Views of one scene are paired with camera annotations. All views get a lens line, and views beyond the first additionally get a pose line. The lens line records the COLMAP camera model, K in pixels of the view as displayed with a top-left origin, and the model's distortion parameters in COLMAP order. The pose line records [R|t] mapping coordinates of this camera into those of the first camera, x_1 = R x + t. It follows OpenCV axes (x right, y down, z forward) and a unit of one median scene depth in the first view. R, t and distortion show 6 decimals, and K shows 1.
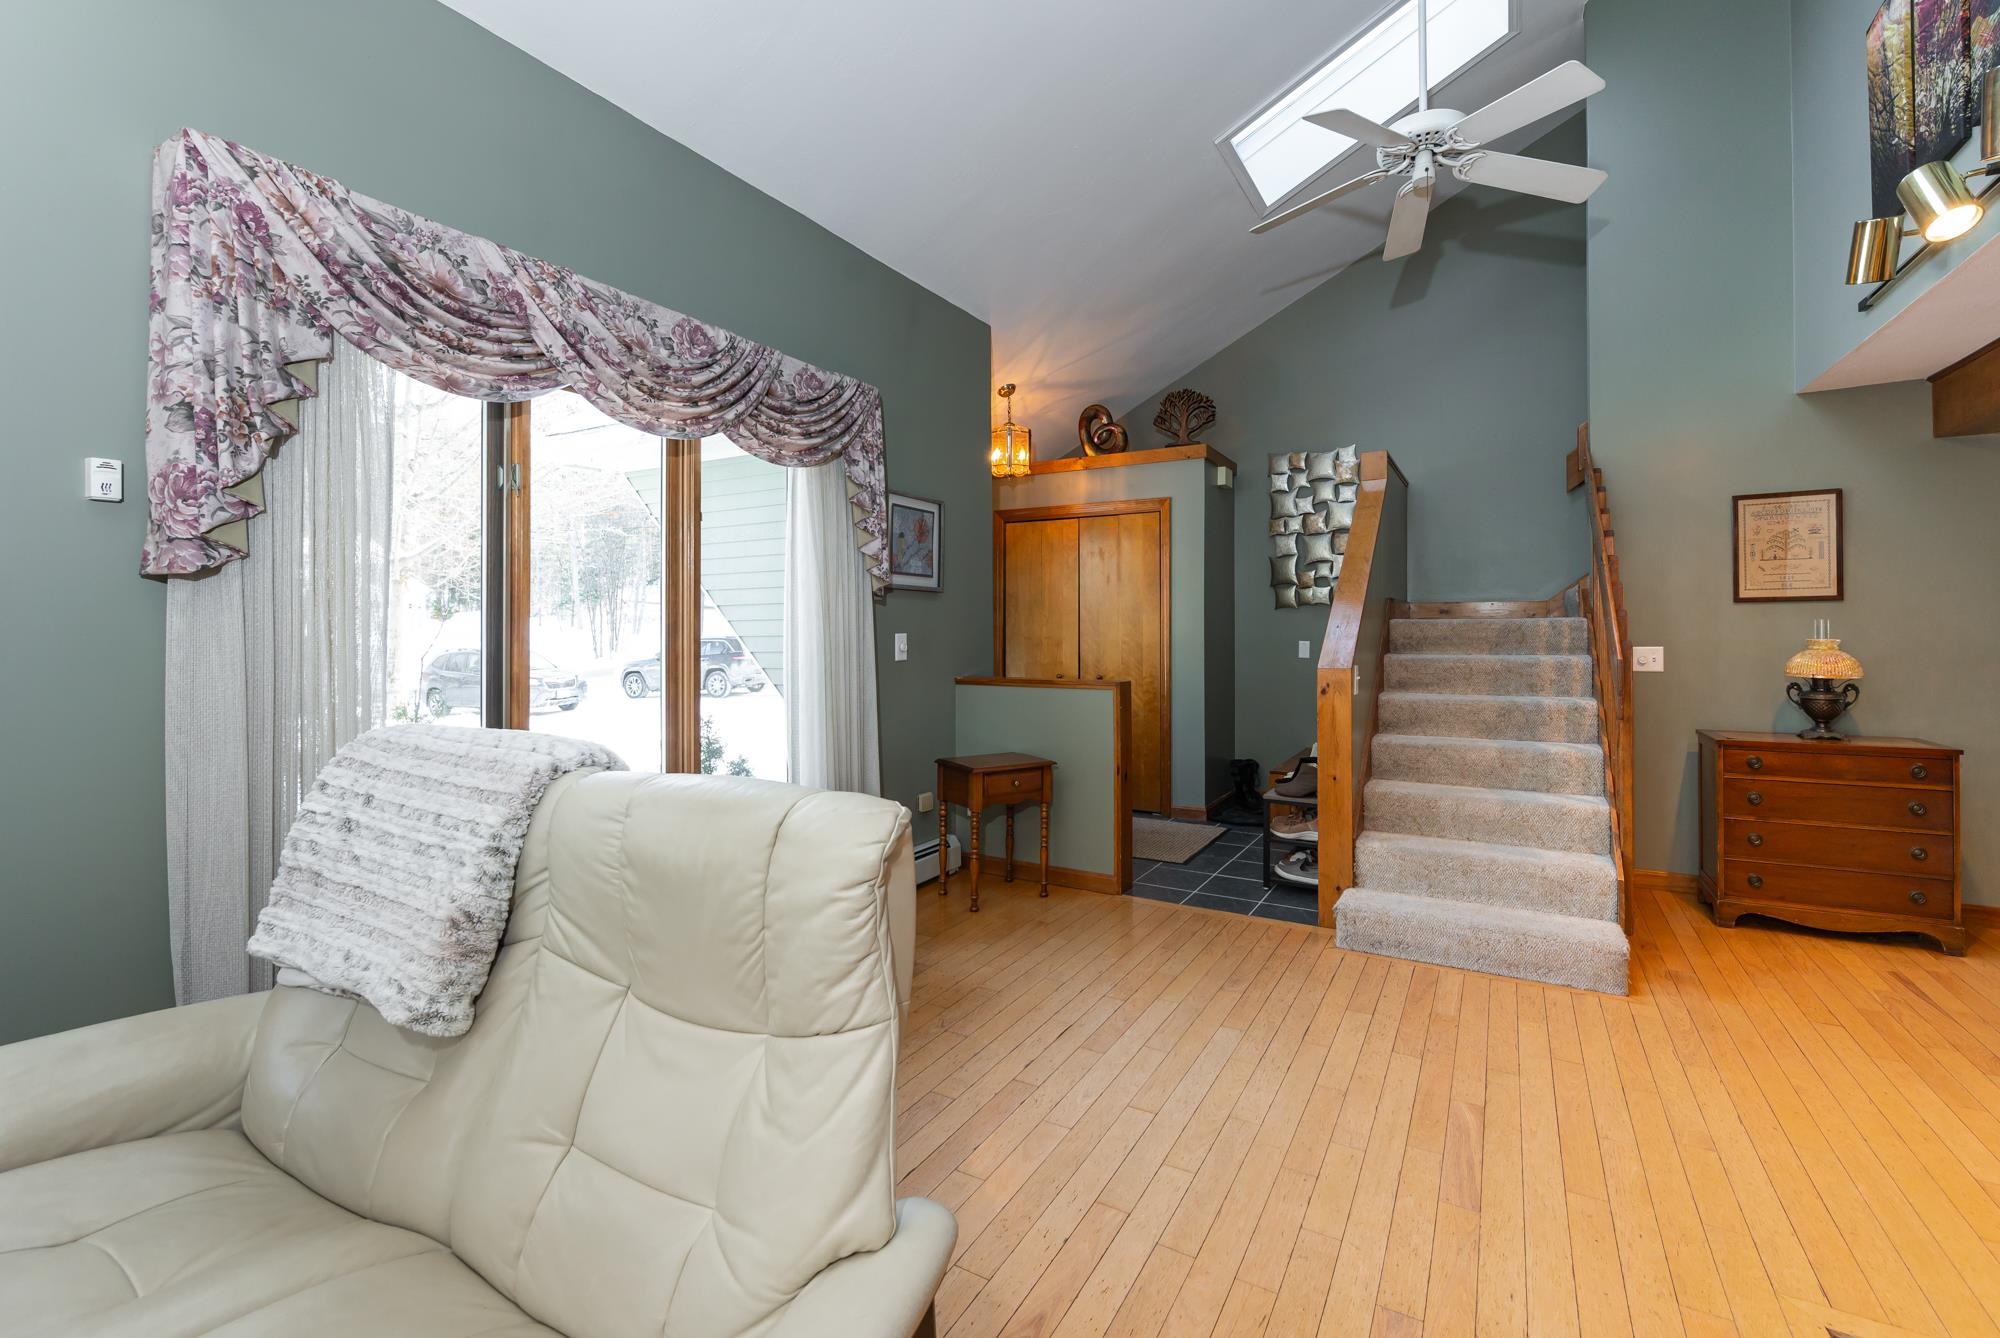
lens RADIAL K [[863.2, 0, 998.4], [0, 863.2, 620.9], [0, 0, 1]] dist [-0.001572, 0.000014]
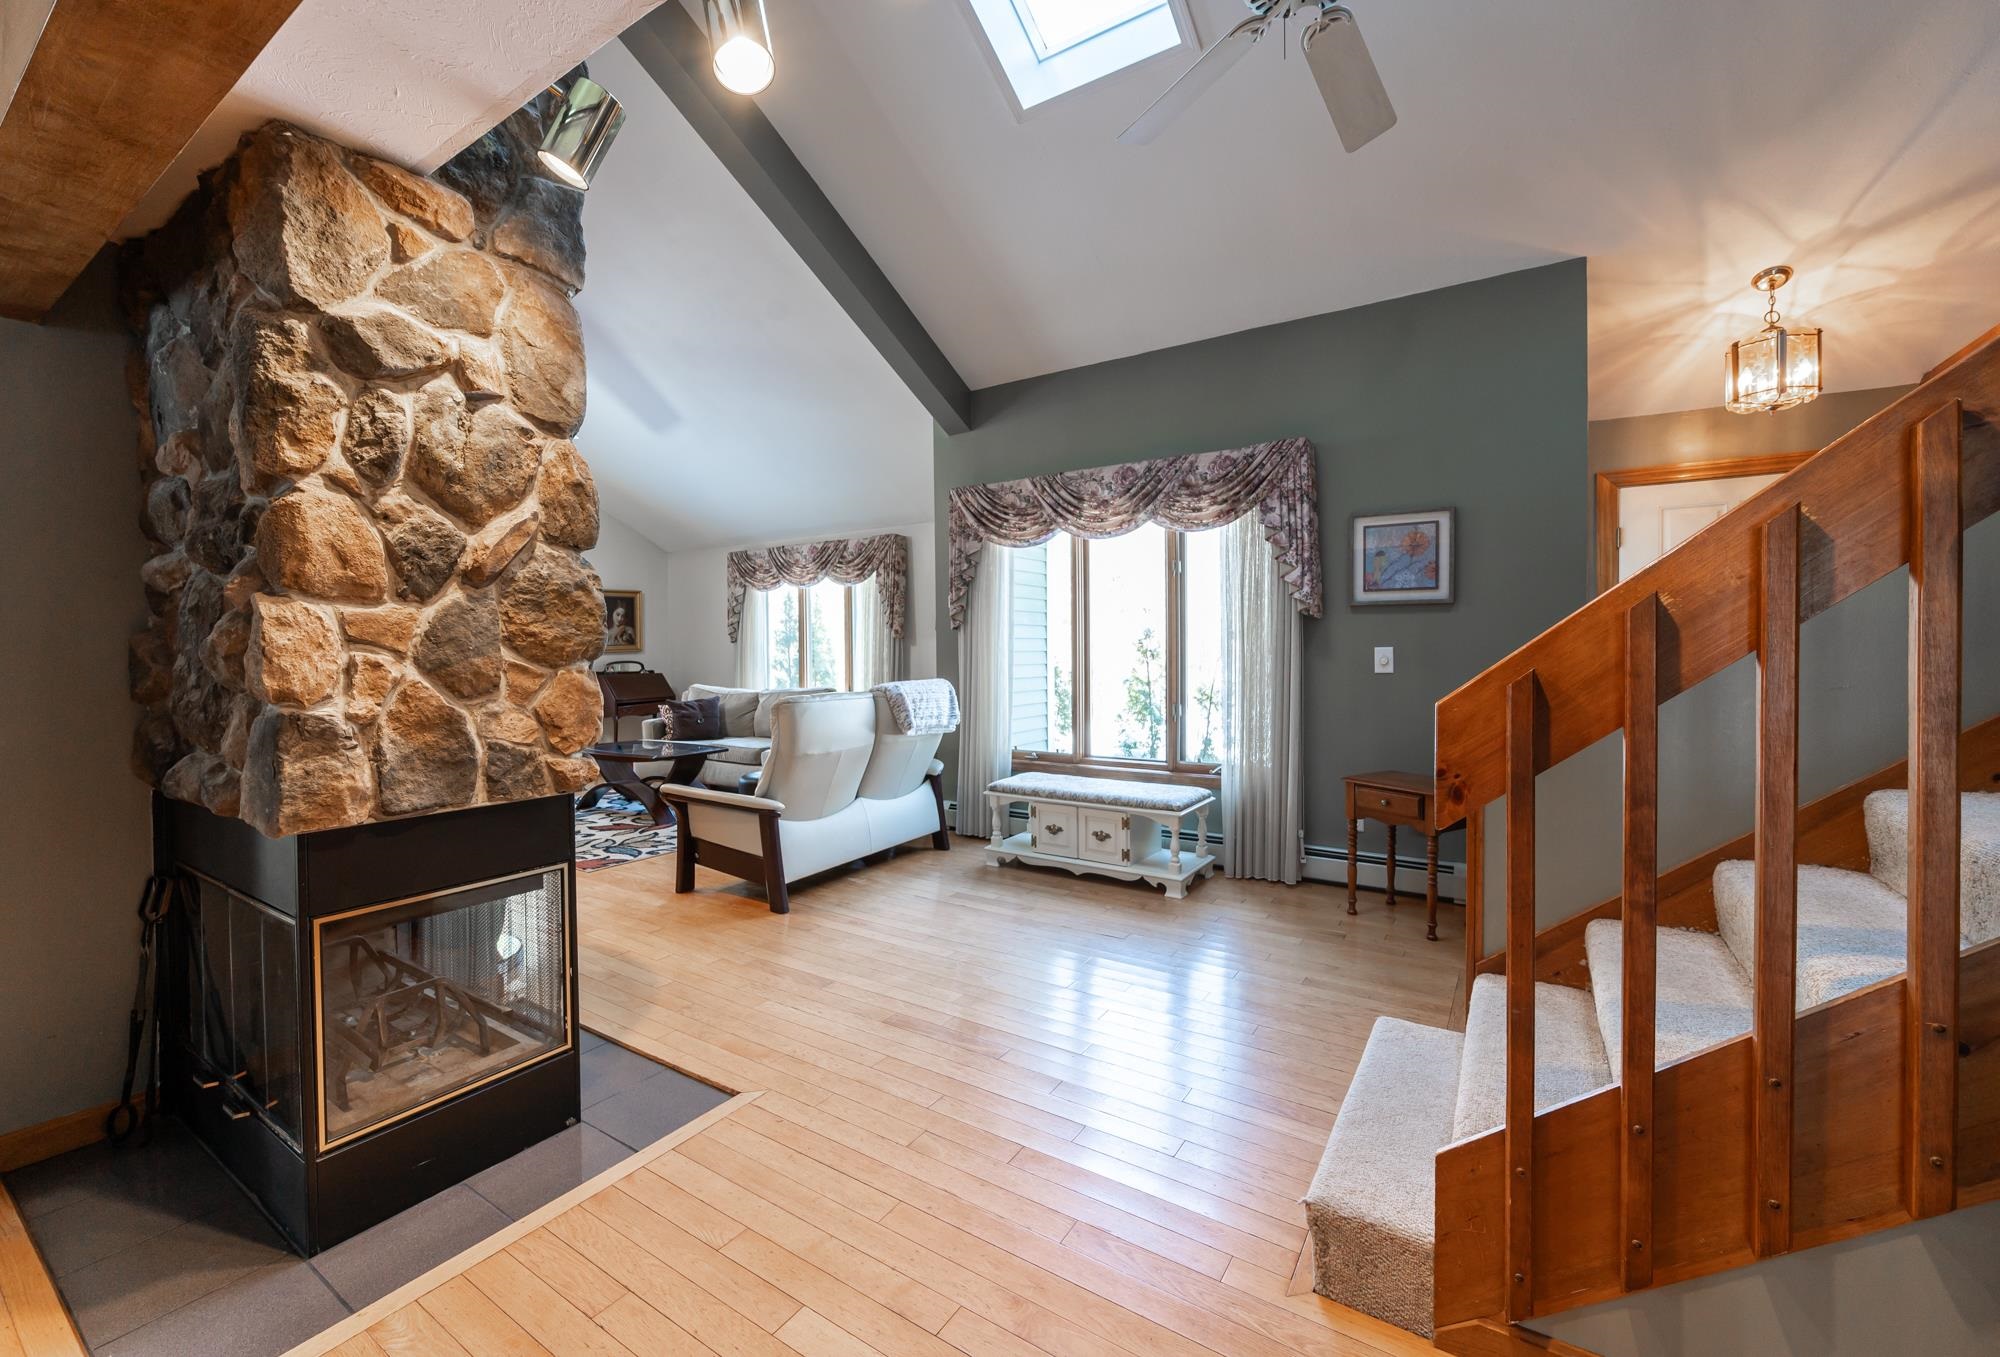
lens RADIAL K [[815.8, 0, 999.7], [0, 815.8, 661.1], [0, 0, 1]] dist [-0.002673, -0.000205]
pose [[-0.066237, 0.016294, -0.997671, 1.020059], [0.015958, 0.999756, 0.015268, 0.009517], [0.997676, -0.014909, -0.066481, 0.674939]]
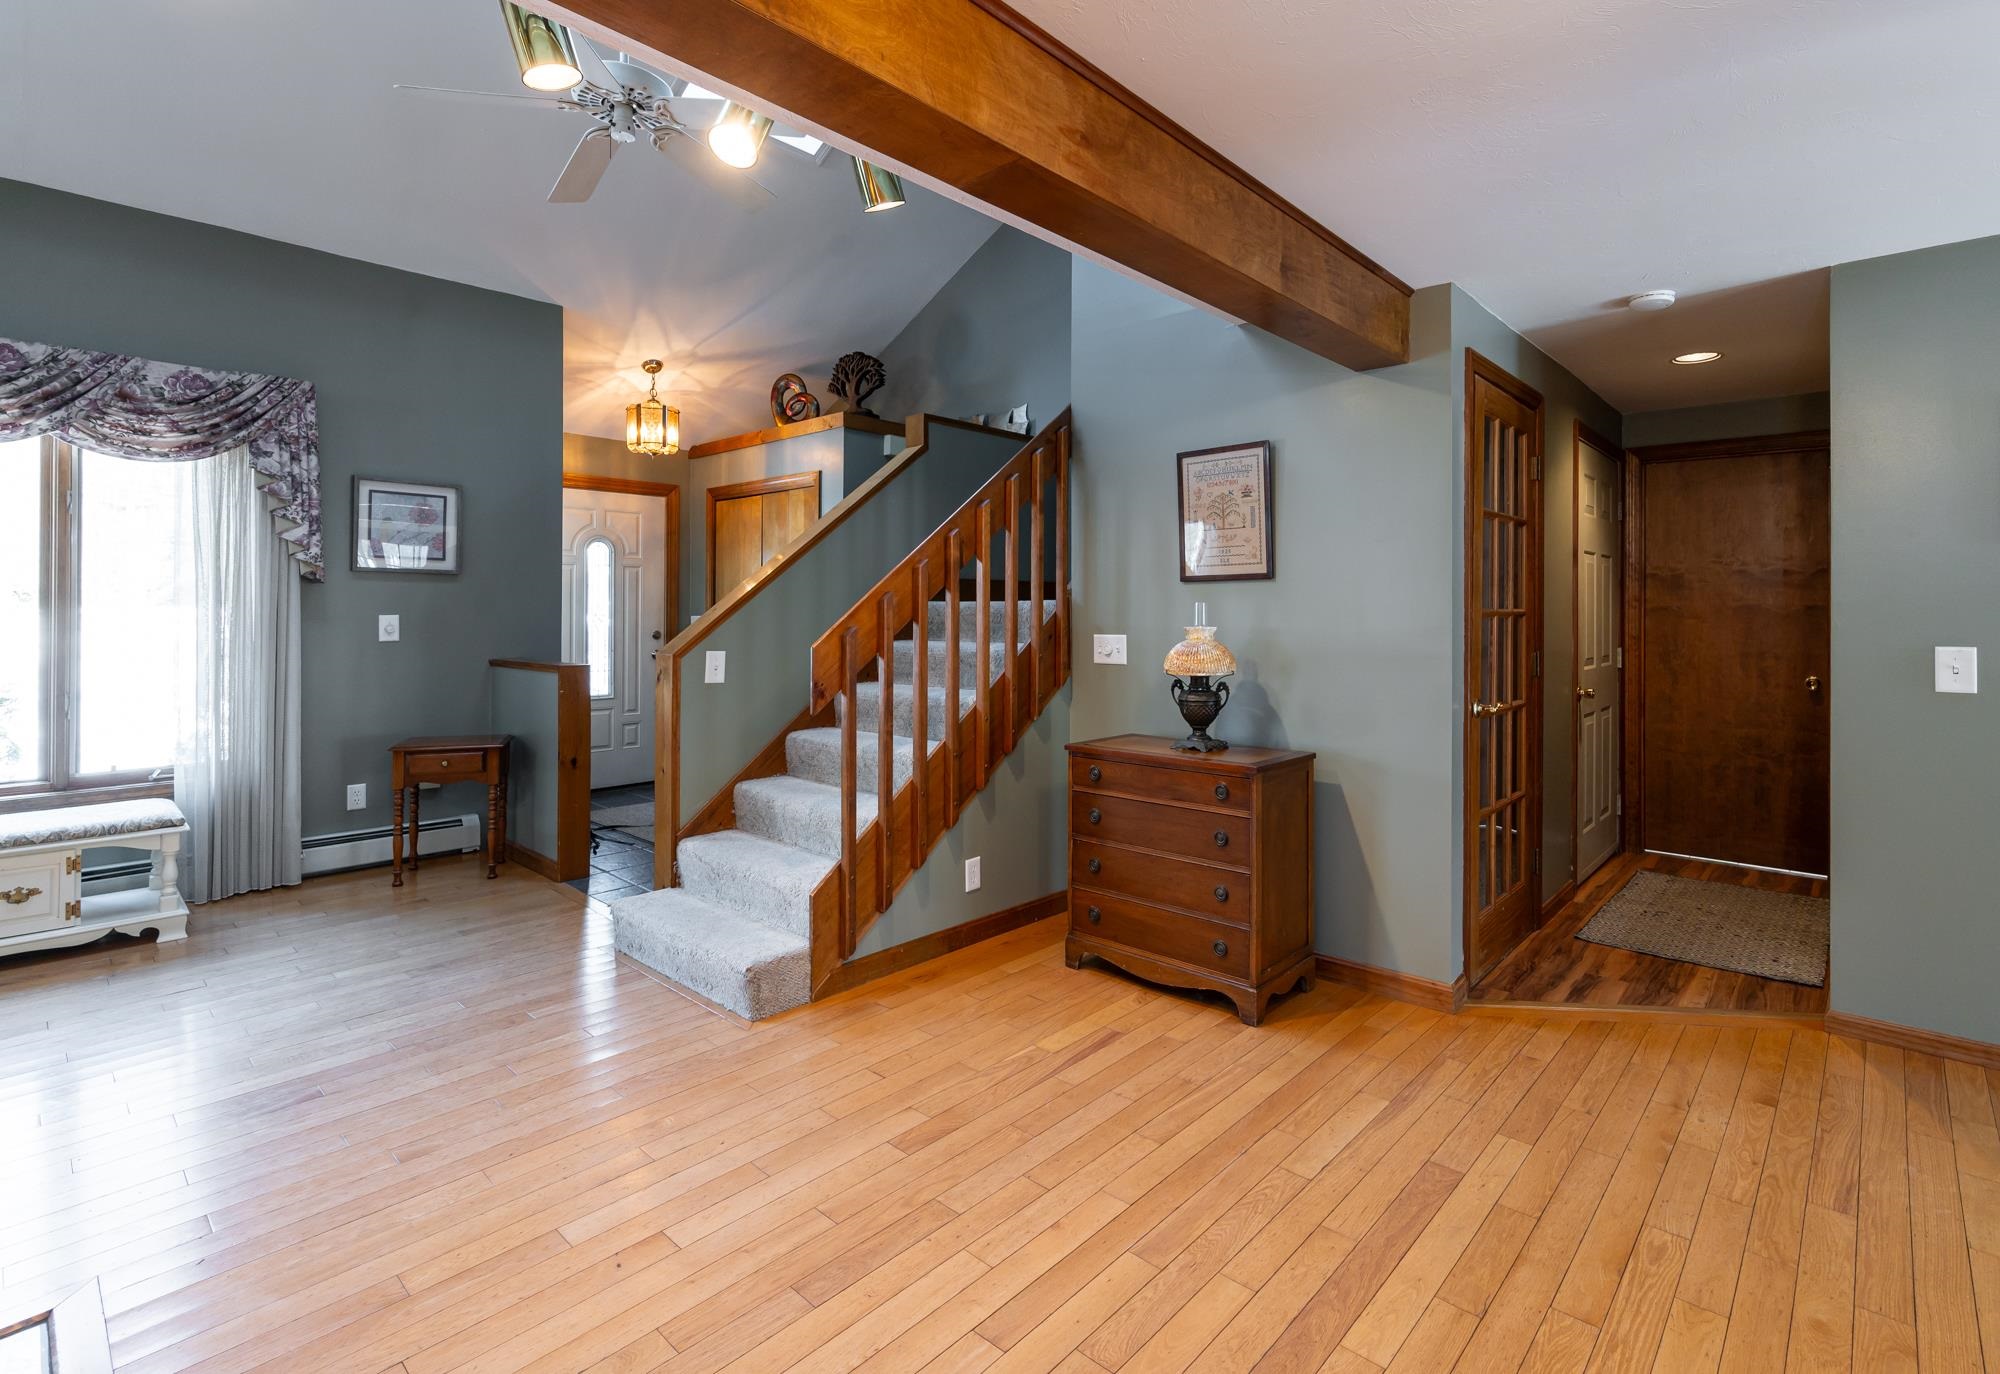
lens RADIAL K [[947.6, 0, 1000.0], [0, 947.6, 599.5], [0, 0, 1]] dist [-0.002303, -0.000891]
pose [[0.970991, 0.000189, -0.239115, 0.978315], [-0.000947, 0.999995, -0.003059, -0.001654], [0.239113, 0.003196, 0.970986, 0.082429]]
